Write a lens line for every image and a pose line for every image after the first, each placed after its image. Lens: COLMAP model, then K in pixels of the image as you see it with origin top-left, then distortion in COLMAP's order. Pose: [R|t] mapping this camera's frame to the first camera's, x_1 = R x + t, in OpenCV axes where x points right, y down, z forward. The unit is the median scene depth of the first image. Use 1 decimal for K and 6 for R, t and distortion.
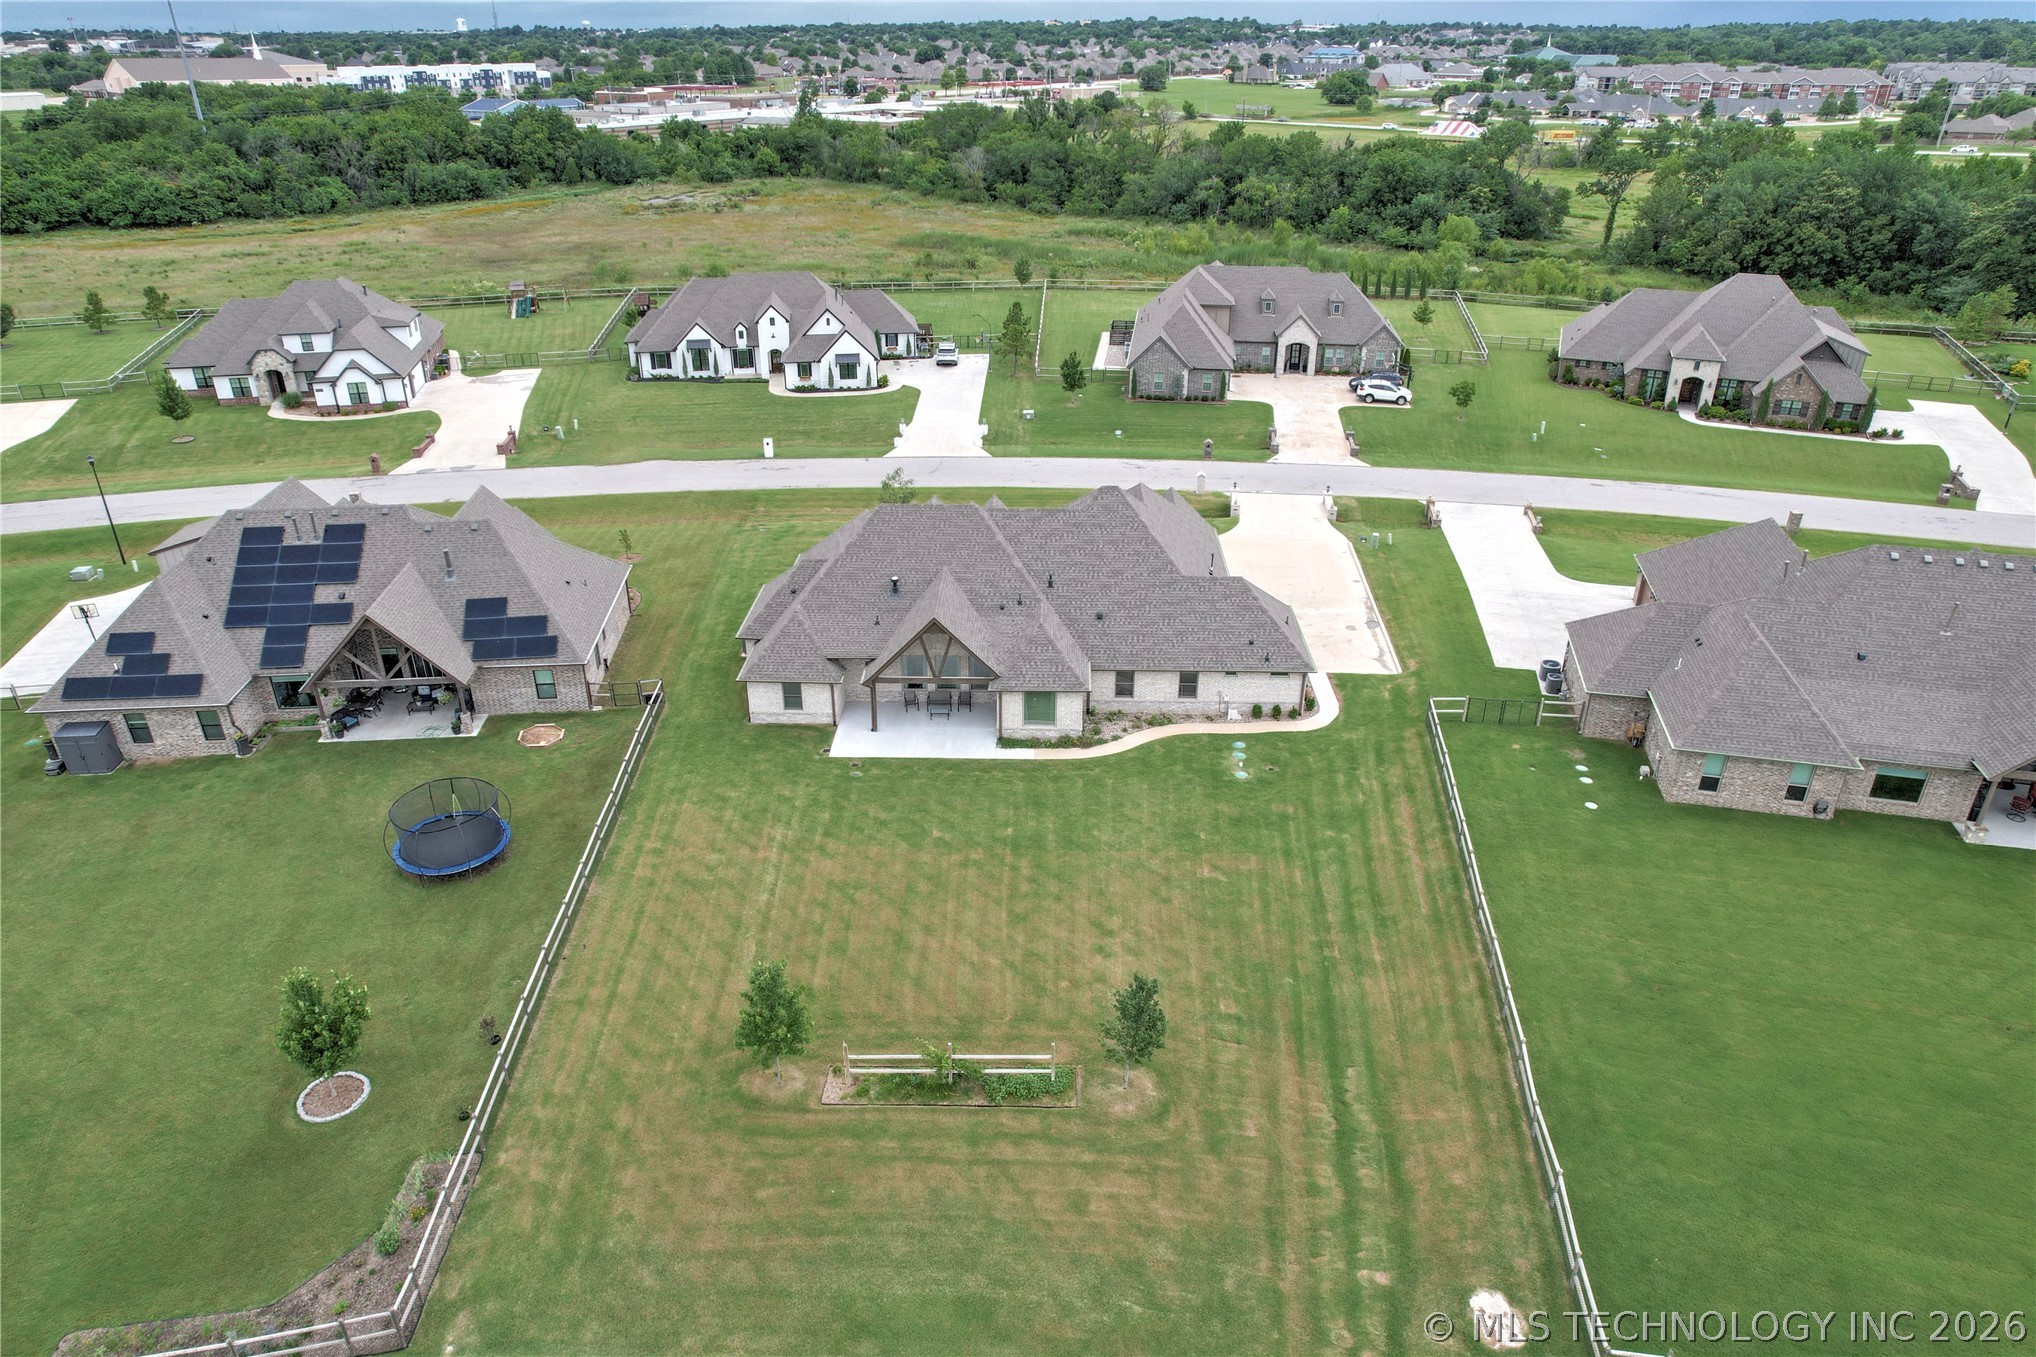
lens RADIAL K [[1292.0, 0, 1018.0], [0, 1292.0, 678.5], [0, 0, 1]] dist [-0.076756, 0.066459]
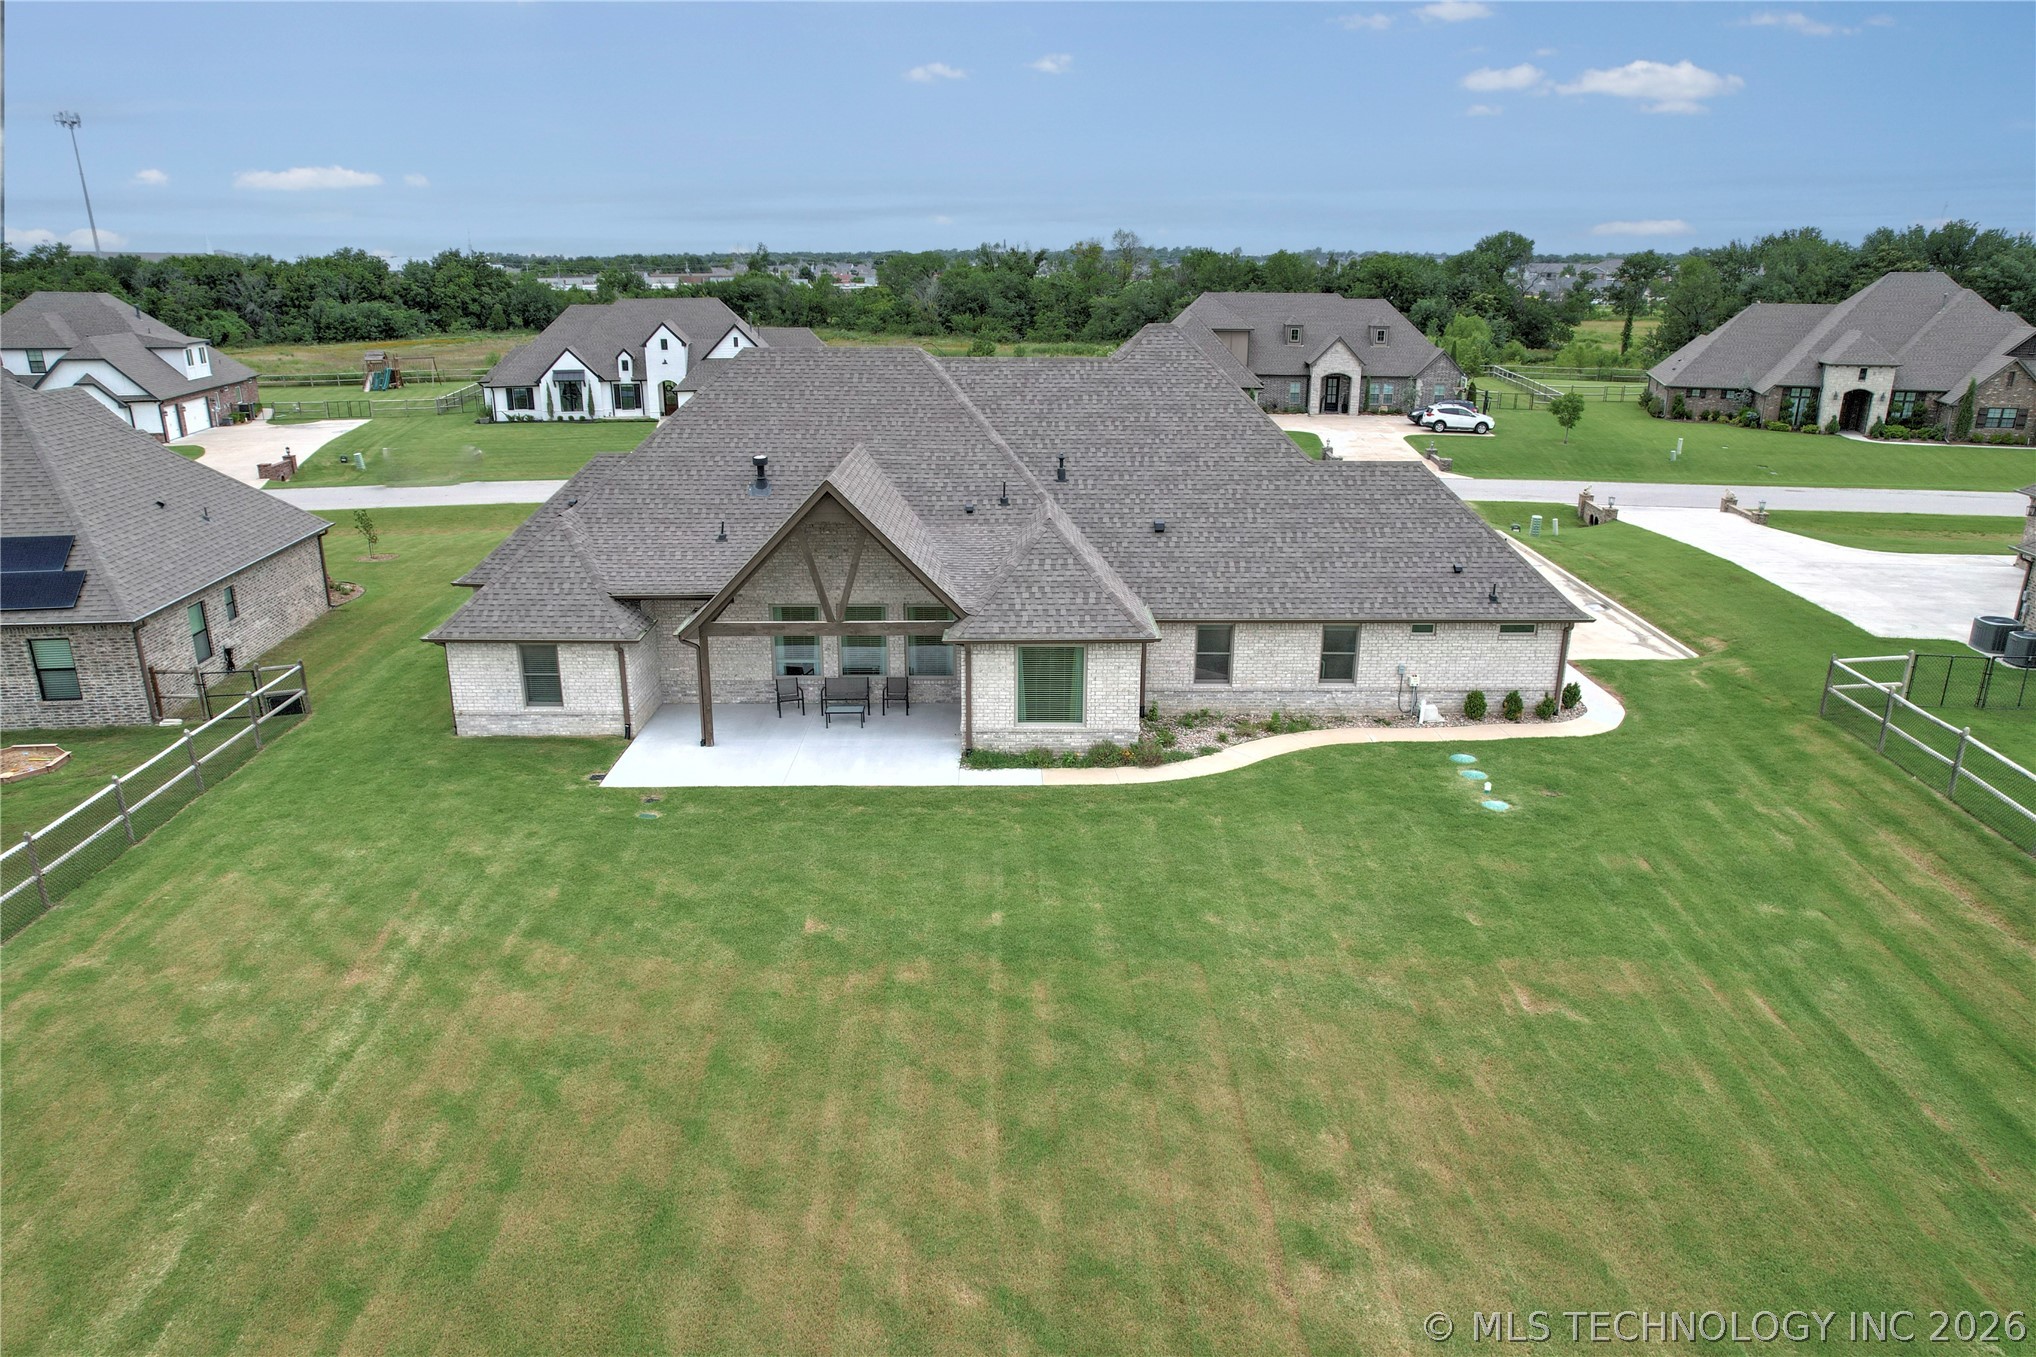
lens RADIAL K [[1292.0, 0, 1018.0], [0, 1292.0, 678.5], [0, 0, 1]] dist [-0.076756, 0.066459]
pose [[0.999404, -0.009234, 0.033262, -0.010634], [0.014477, 0.986848, -0.161004, 0.093170], [-0.031338, 0.161390, 0.986393, 0.505909]]
